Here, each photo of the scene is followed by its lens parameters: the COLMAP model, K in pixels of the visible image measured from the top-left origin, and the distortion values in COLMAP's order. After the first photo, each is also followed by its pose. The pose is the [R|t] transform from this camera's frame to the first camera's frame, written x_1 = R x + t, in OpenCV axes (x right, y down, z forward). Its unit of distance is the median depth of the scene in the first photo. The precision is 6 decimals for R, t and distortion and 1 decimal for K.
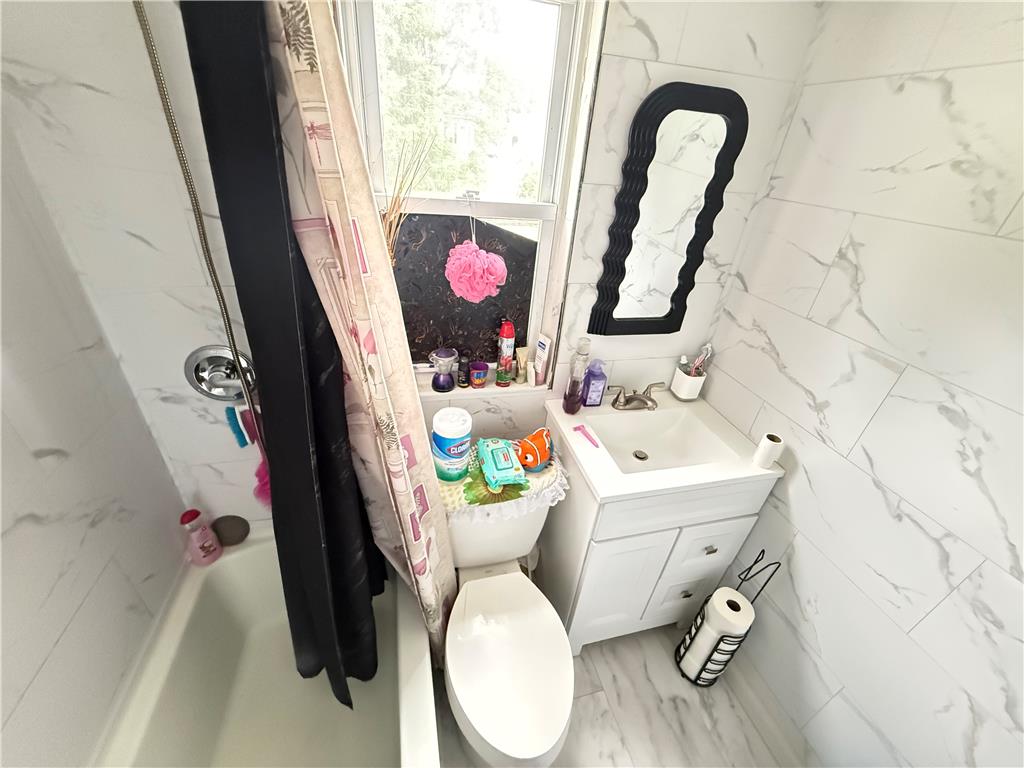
lens RADIAL K [[405.6, 0, 511.3], [0, 405.6, 384.2], [0, 0, 1]] dist [-0.001861, -0.000152]
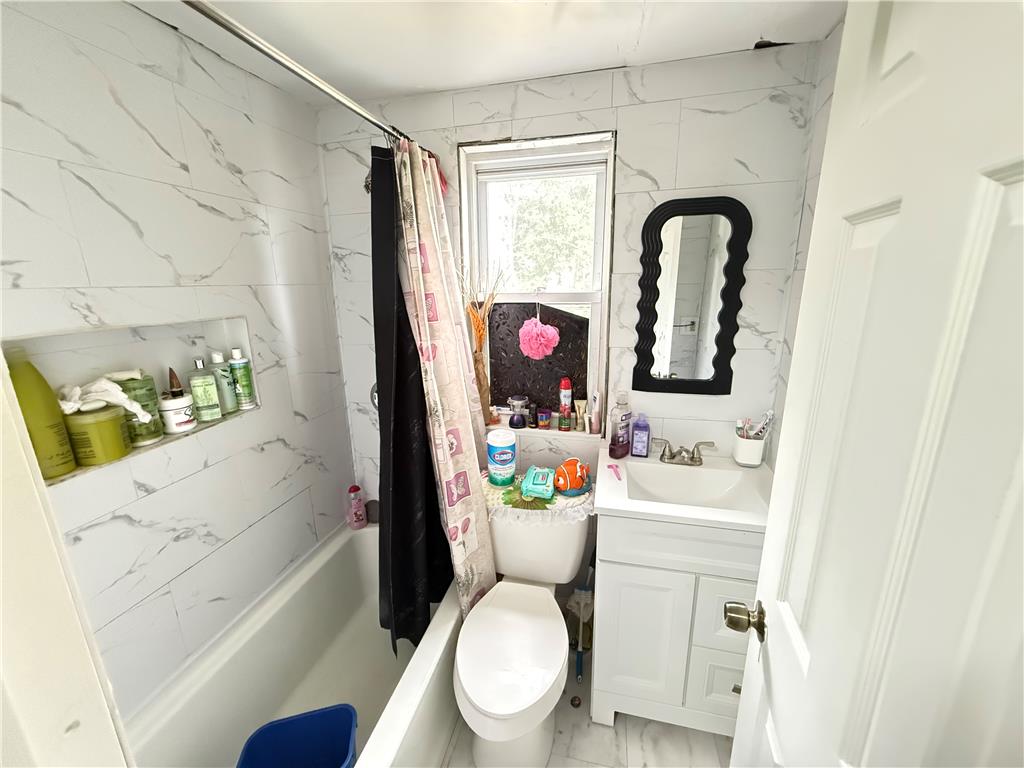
lens RADIAL K [[405.6, 0, 509.6], [0, 405.6, 383.1], [0, 0, 1]] dist [-0.001861, -0.000152]
pose [[0.875839, 0.021495, -0.482125, 0.463475], [-0.169039, 0.949385, -0.264754, 0.239180], [0.452031, 0.313380, 0.835141, -0.164309]]
